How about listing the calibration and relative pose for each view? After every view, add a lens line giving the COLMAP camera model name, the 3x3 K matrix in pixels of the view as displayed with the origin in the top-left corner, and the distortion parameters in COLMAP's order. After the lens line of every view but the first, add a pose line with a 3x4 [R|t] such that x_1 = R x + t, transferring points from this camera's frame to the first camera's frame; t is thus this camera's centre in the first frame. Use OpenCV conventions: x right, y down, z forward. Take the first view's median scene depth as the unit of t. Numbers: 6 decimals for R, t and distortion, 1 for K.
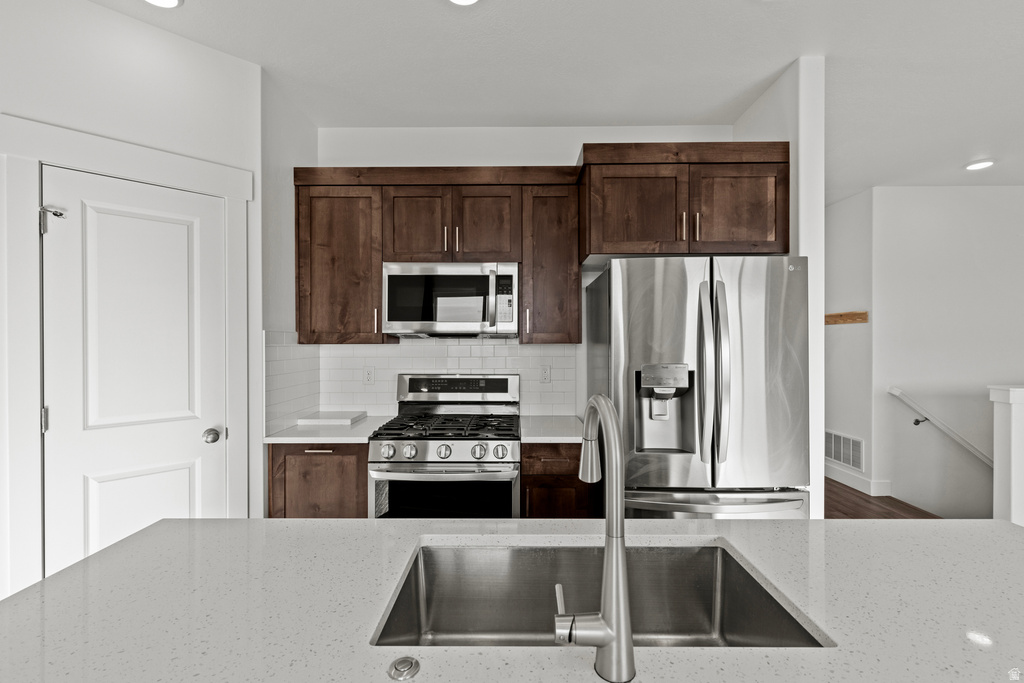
lens RADIAL K [[471.5, 0, 512.0], [0, 471.5, 341.5], [0, 0, 1]] dist [0.001462, -0.000023]
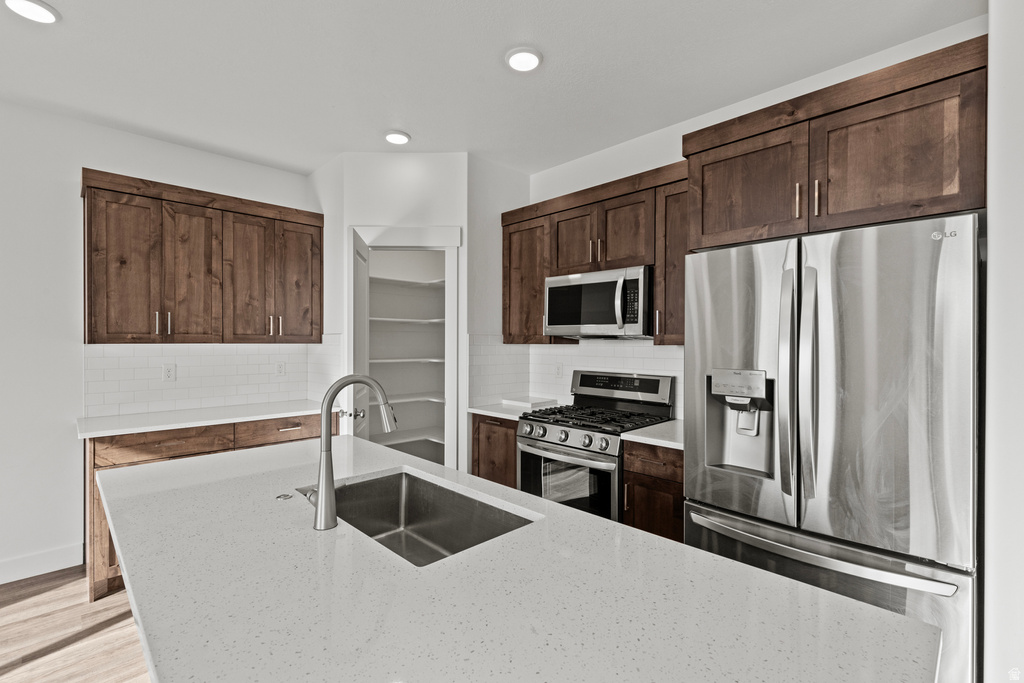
lens RADIAL K [[466.0, 0, 485.6], [0, 466.0, 340.6], [0, 0, 1]] dist [-0.001154, -0.000229]
pose [[0.679473, 0.002366, -0.733696, 0.554340], [-0.005489, 0.999983, -0.001859, -0.000951], [0.733680, 0.005291, 0.679475, 0.066568]]
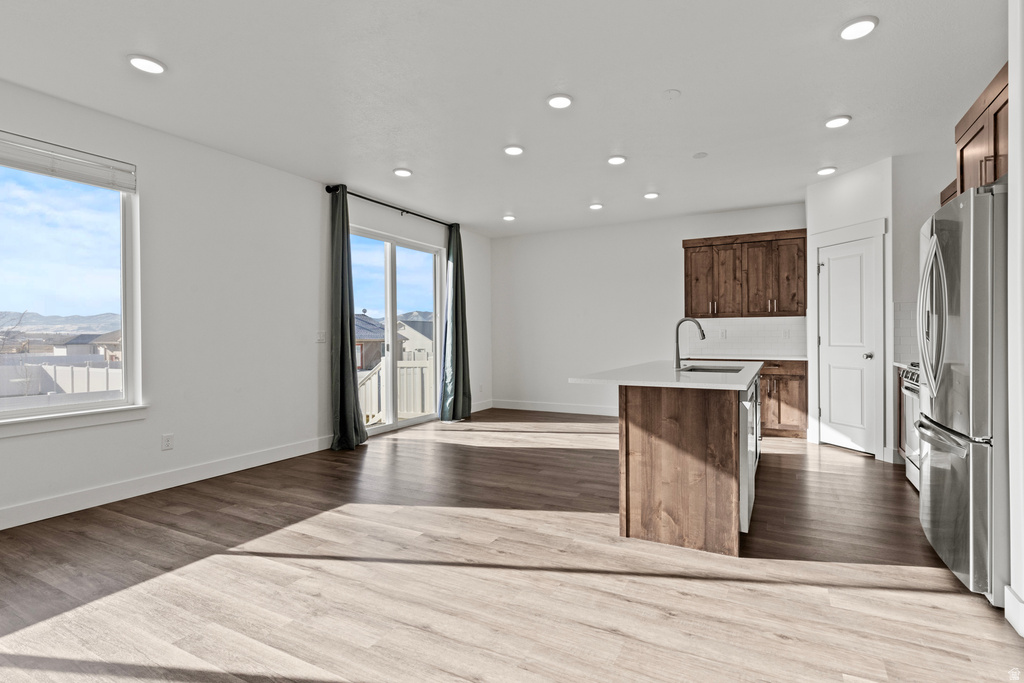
lens RADIAL K [[430.0, 0, 550.6], [0, 430.0, 335.8], [0, 0, 1]] dist [0.001069, 0.000267]
pose [[-0.464599, 0.008302, -0.885482, 1.521615], [0.000618, 0.999959, 0.009051, 0.086906], [0.885521, 0.003658, -0.464585, 0.599972]]
